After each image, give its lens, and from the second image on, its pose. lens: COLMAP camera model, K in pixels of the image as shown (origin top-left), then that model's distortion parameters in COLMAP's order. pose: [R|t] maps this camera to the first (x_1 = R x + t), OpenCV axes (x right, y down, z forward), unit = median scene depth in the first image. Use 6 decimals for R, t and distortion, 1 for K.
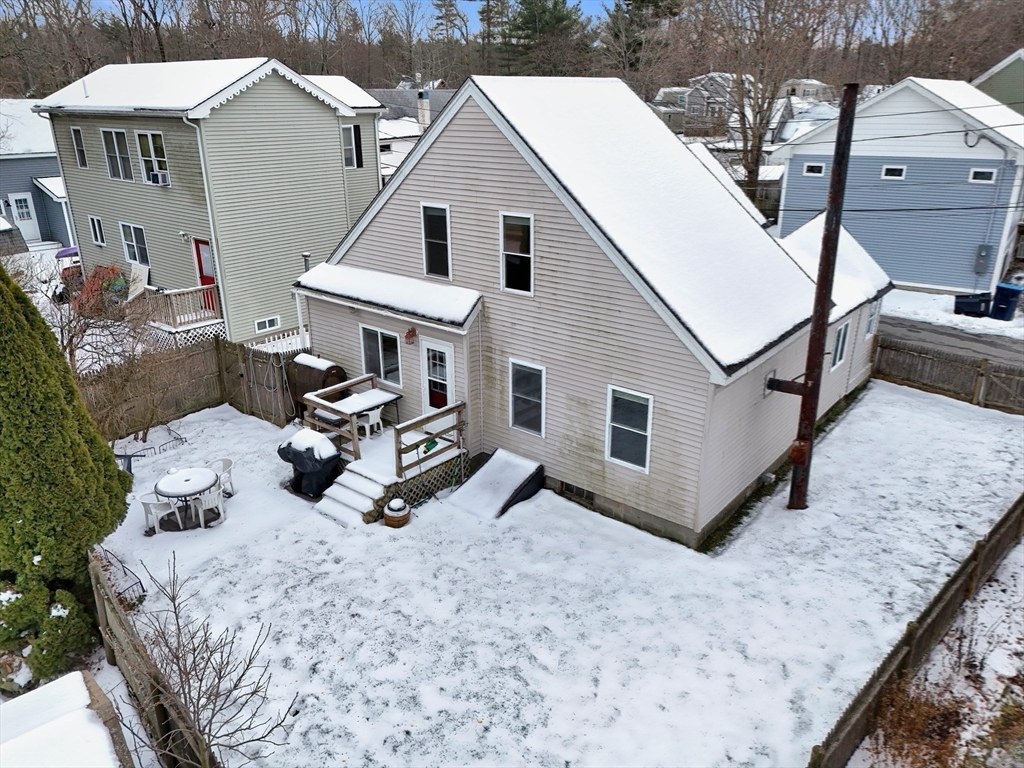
lens RADIAL K [[749.6, 0, 506.2], [0, 749.6, 389.5], [0, 0, 1]] dist [0.026413, -0.008517]
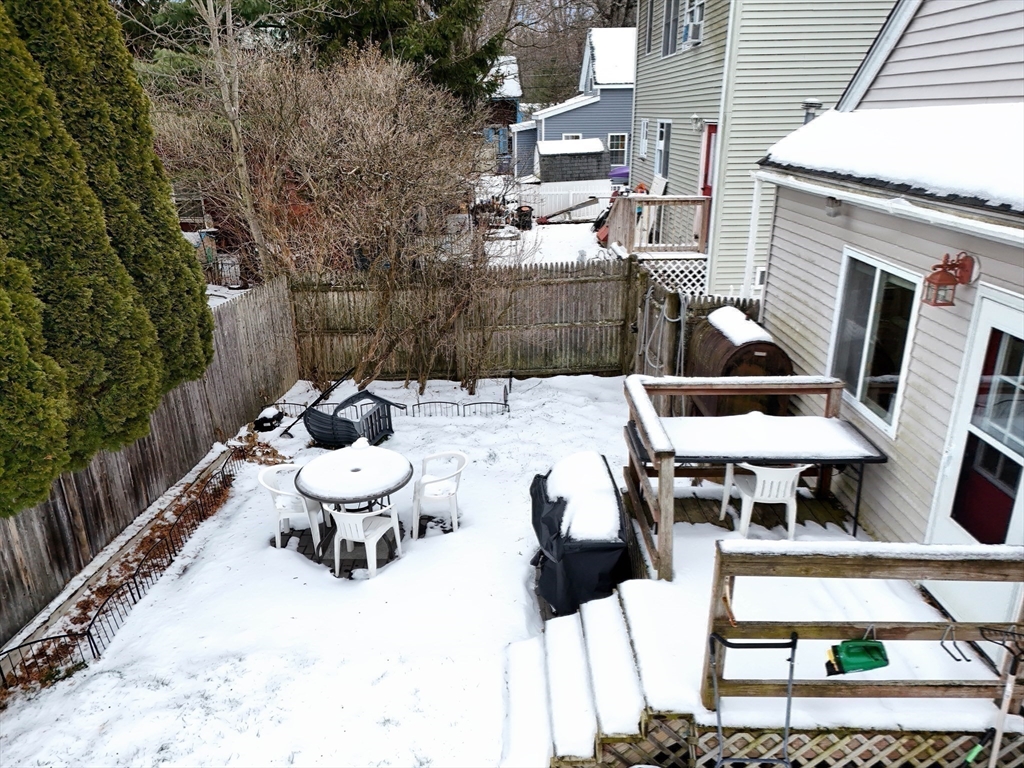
lens RADIAL K [[749.6, 0, 510.7], [0, 749.6, 381.9], [0, 0, 1]] dist [0.026413, -0.008517]
pose [[0.645558, 0.257869, -0.718859, -0.009824], [-0.273214, 0.956956, 0.097924, -0.013117], [0.713168, 0.133186, 0.688224, 0.688573]]
